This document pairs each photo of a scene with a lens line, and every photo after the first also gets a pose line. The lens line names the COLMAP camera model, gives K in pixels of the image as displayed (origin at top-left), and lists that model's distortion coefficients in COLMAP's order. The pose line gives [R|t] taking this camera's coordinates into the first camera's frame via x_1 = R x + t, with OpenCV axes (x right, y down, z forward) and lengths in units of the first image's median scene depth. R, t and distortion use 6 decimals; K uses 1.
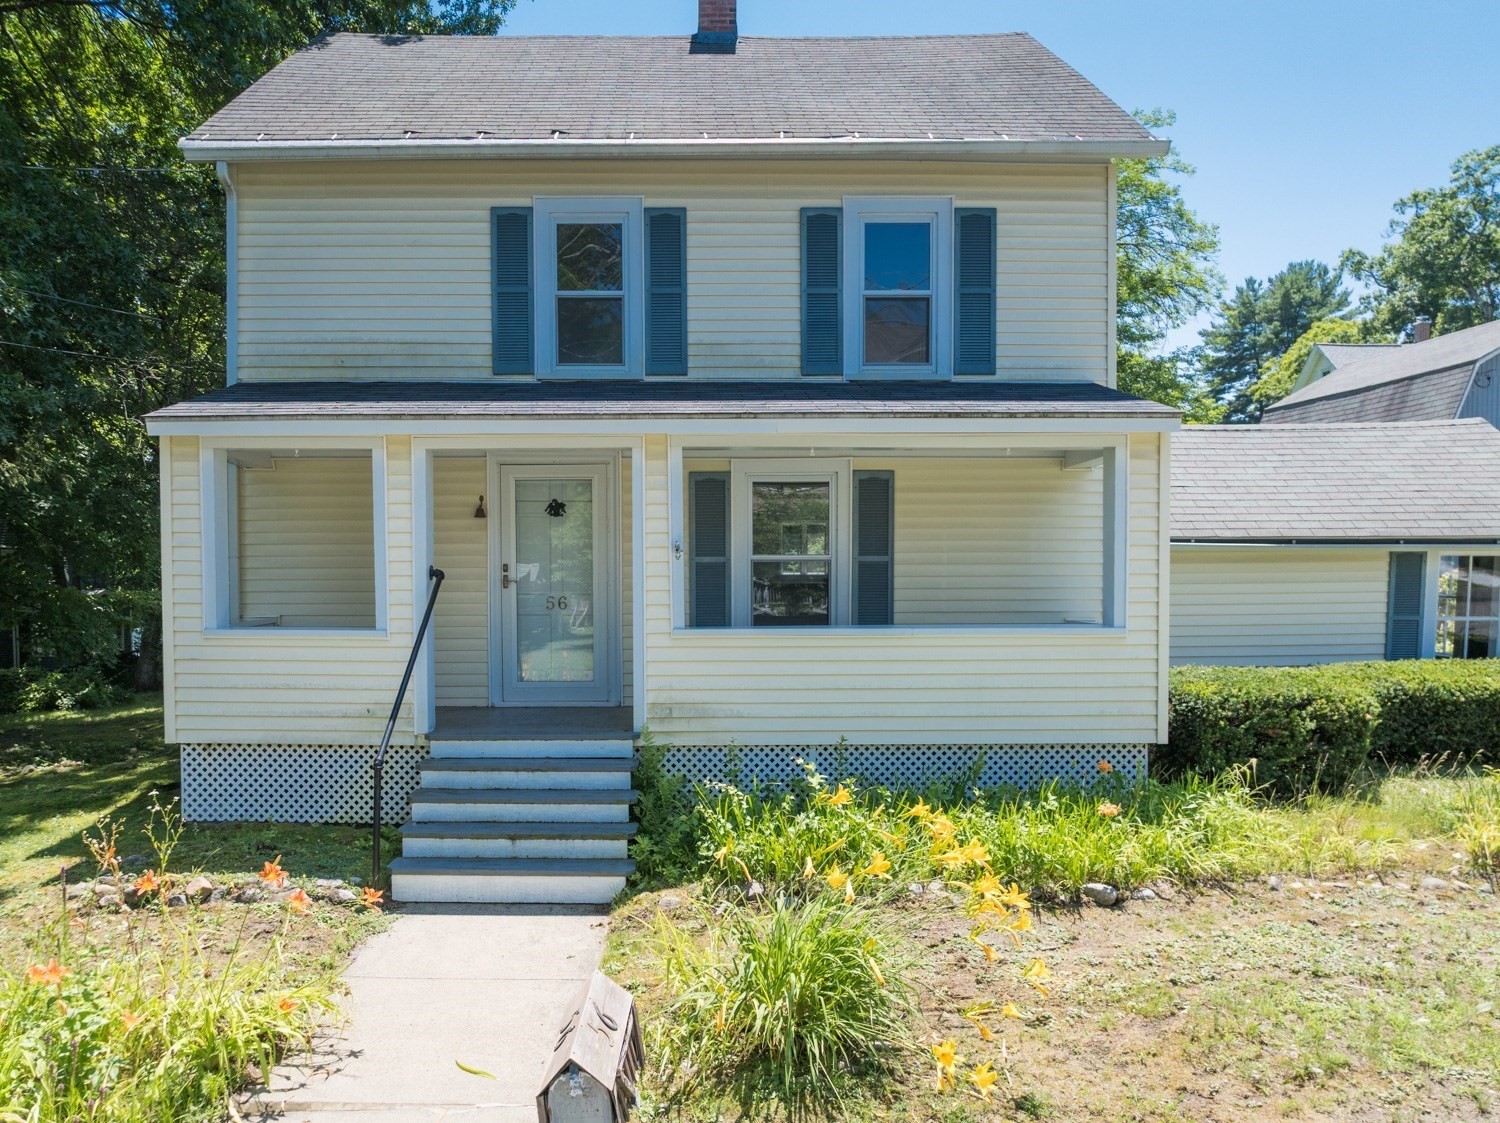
lens RADIAL K [[1057.3, 0, 671.8], [0, 1057.3, 623.5], [0, 0, 1]] dist [-0.019755, -0.003668]
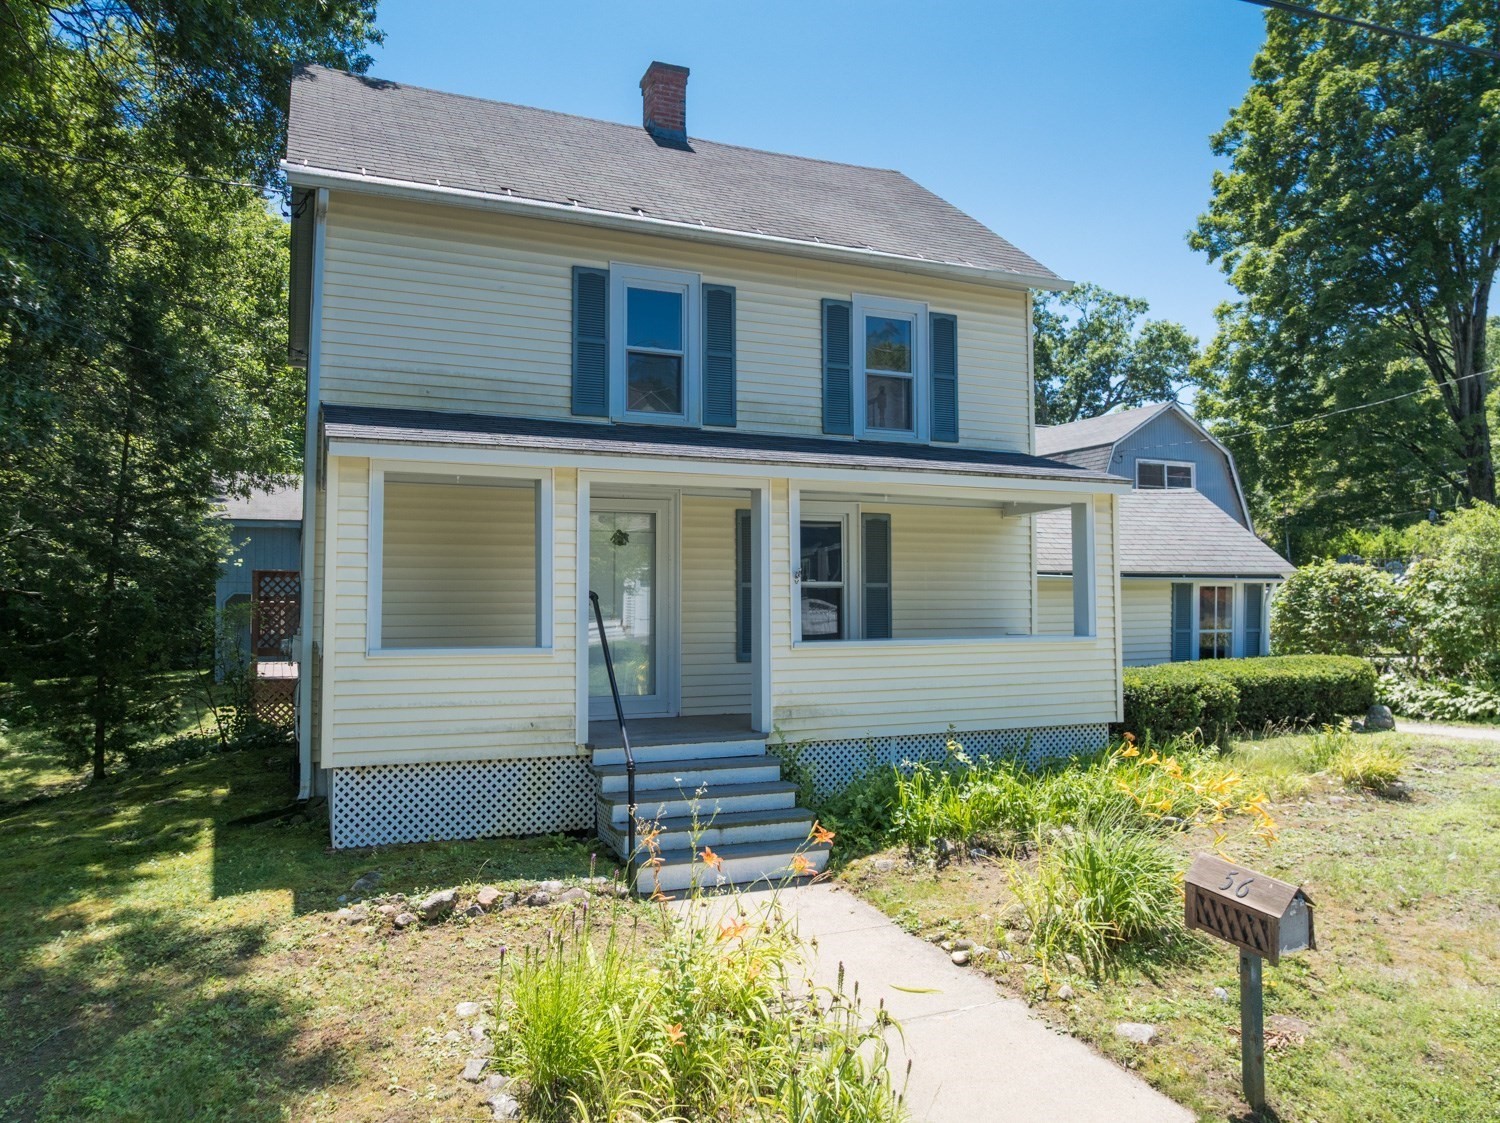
lens RADIAL K [[1026.5, 0, 750.0], [0, 1026.5, 561.5], [0, 0, 1]] dist [-0.003424, -0.000507]
pose [[0.920732, 0.015329, 0.389894, -0.414171], [0.020505, 0.995947, -0.087579, 0.012357], [-0.389656, 0.088632, 0.916685, -0.032775]]
